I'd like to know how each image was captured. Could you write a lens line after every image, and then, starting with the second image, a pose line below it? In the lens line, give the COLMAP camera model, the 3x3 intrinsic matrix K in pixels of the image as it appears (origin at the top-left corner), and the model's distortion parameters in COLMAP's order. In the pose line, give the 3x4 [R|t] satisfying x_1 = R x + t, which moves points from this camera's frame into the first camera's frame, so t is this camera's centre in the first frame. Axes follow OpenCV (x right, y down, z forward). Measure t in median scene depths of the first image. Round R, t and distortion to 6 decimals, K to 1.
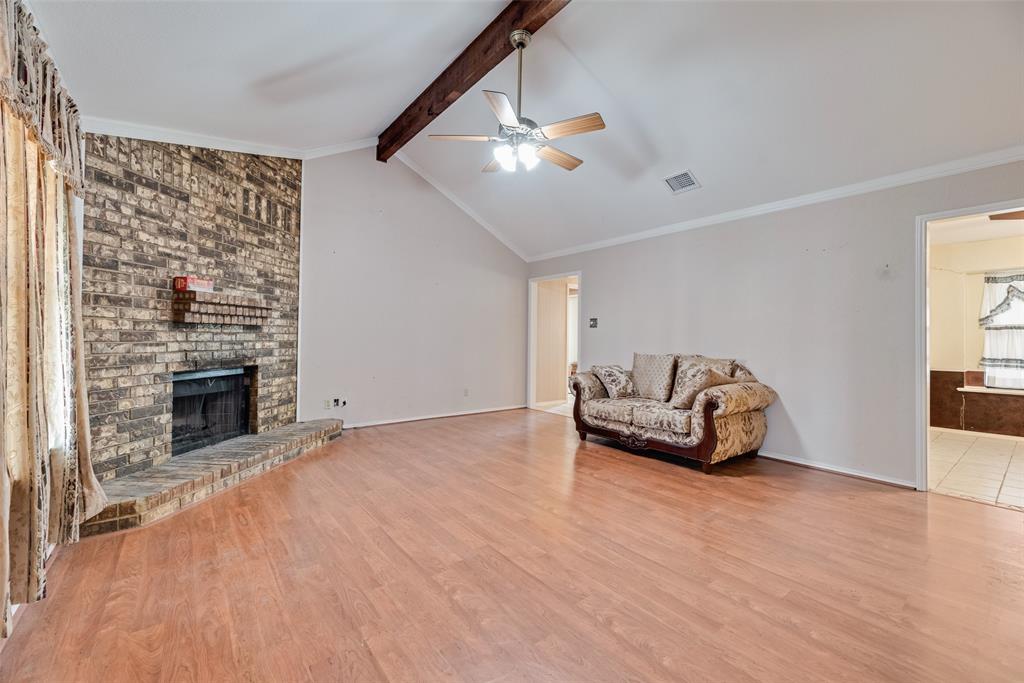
lens RADIAL K [[416.1, 0, 513.0], [0, 416.1, 340.0], [0, 0, 1]] dist [-0.002603, -0.000770]
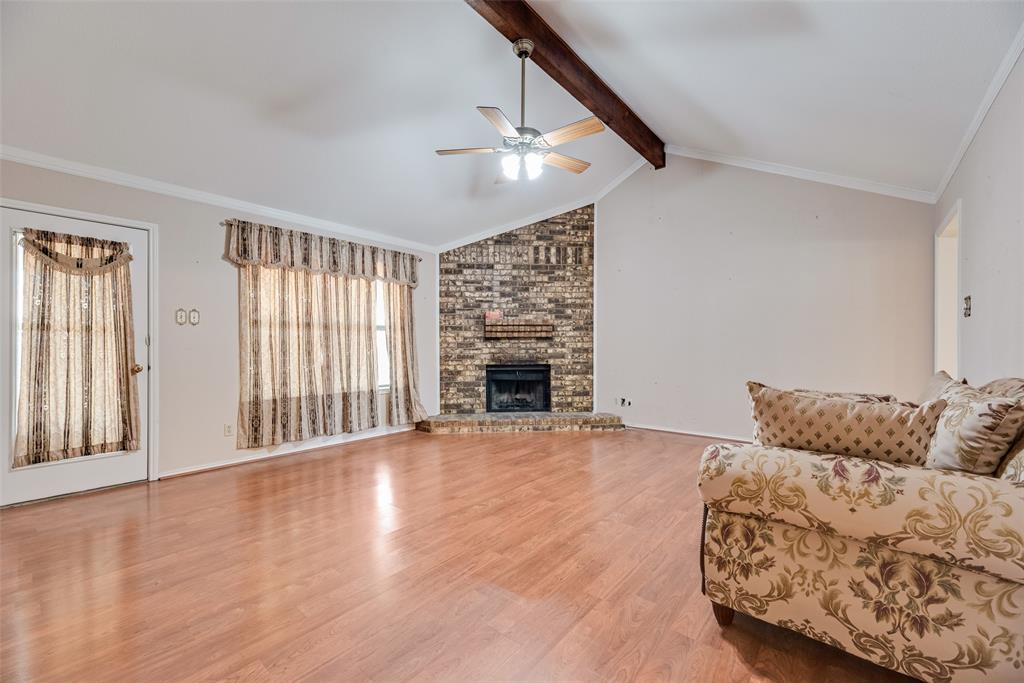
lens RADIAL K [[416.1, 0, 513.0], [0, 416.1, 340.0], [0, 0, 1]] dist [-0.002603, -0.000770]
pose [[0.204148, -0.024175, -0.978641, 0.964169], [0.002287, 0.999704, -0.024218, 0.013903], [0.978937, 0.002706, 0.204143, 0.727735]]
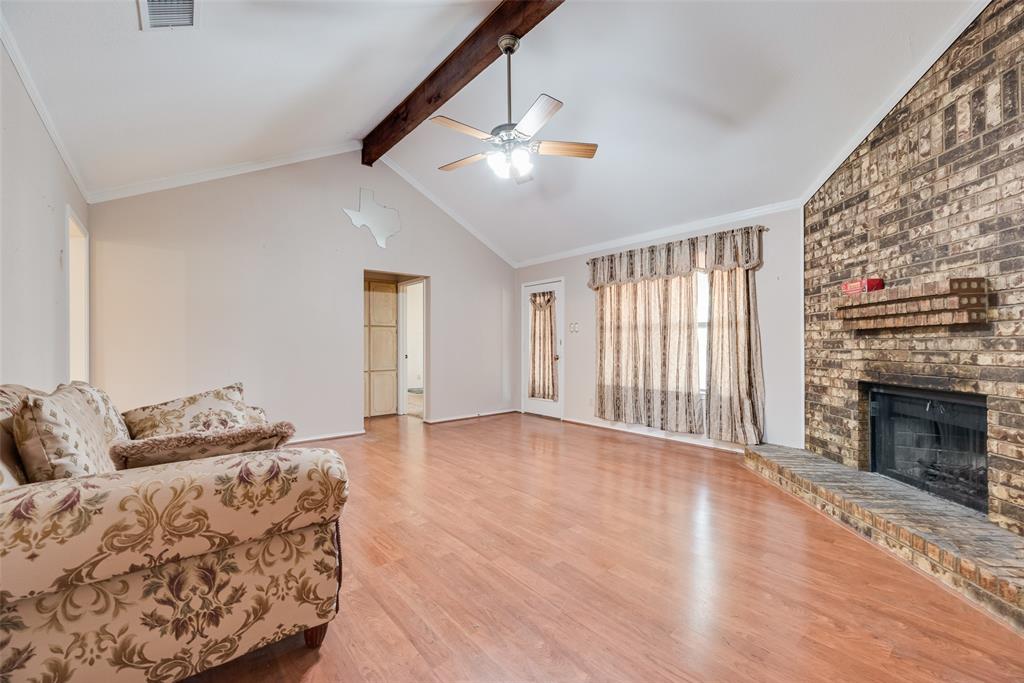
lens RADIAL K [[414.9, 0, 515.3], [0, 414.9, 350.8], [0, 0, 1]] dist [-0.002460, -0.000643]
pose [[-0.999253, -0.010157, -0.037283, 0.031628], [-0.010748, 0.999819, 0.015701, 0.000474], [0.037117, 0.016090, -0.999181, 1.907143]]
